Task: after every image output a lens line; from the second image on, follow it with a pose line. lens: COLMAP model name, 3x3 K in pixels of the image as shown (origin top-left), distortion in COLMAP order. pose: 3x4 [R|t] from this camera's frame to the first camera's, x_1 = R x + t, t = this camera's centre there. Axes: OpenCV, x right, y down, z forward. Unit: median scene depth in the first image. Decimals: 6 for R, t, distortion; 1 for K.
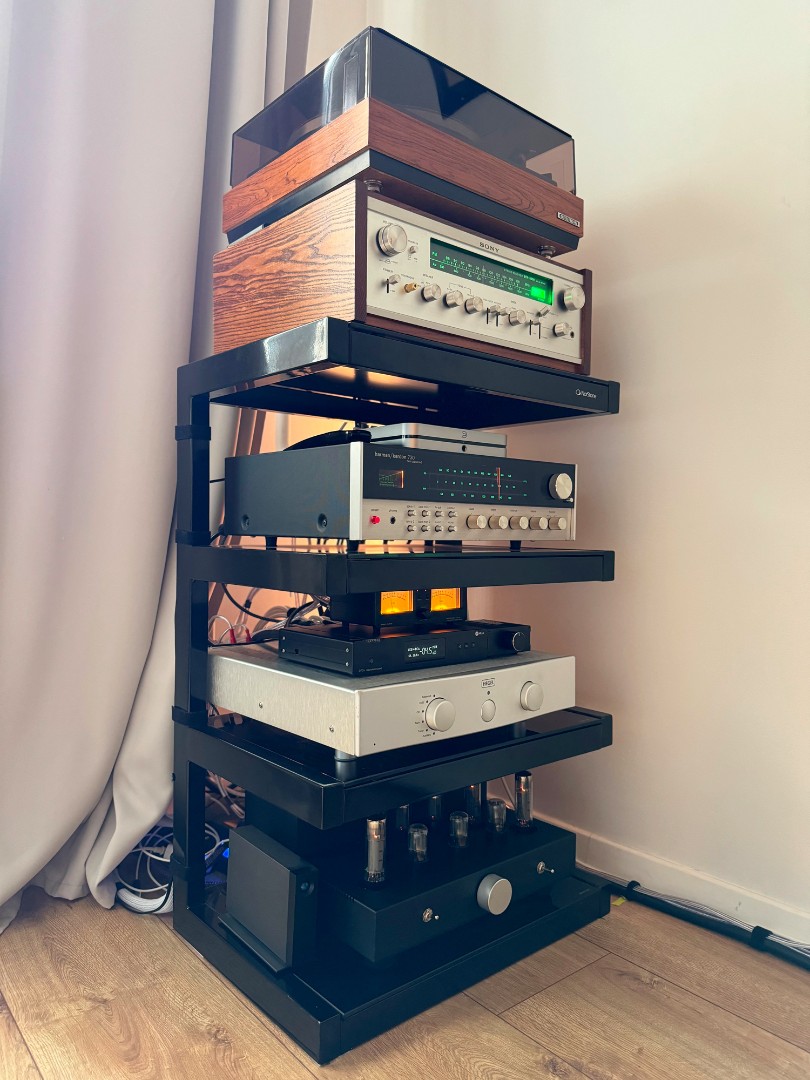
lens RADIAL K [[747.6, 0, 405.0], [0, 747.6, 540.0], [0, 0, 1]] dist [-0.003057, -0.001373]
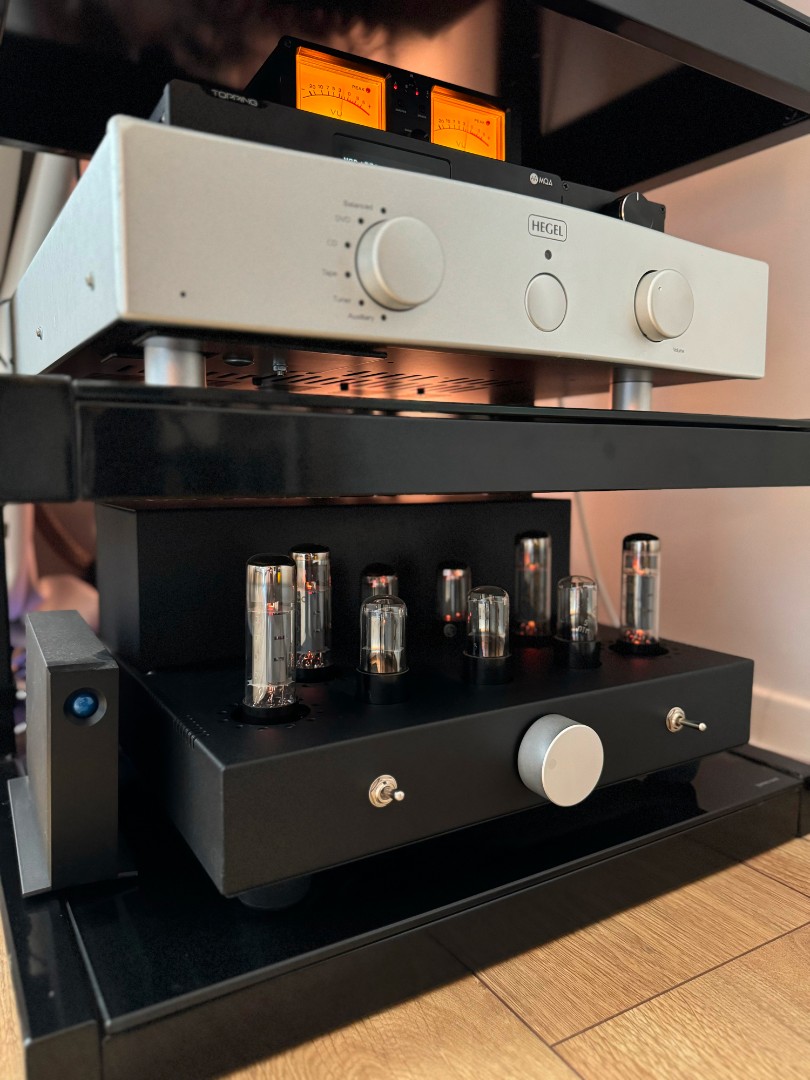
lens RADIAL K [[746.3, 0, 405.0], [0, 746.3, 540.0], [0, 0, 1]] dist [0.001151, -0.026262]
pose [[0.986175, 0.002604, -0.165686, 0.102323], [0.011706, 0.996284, 0.085334, 0.311430], [0.165292, -0.086094, 0.982480, 0.578618]]
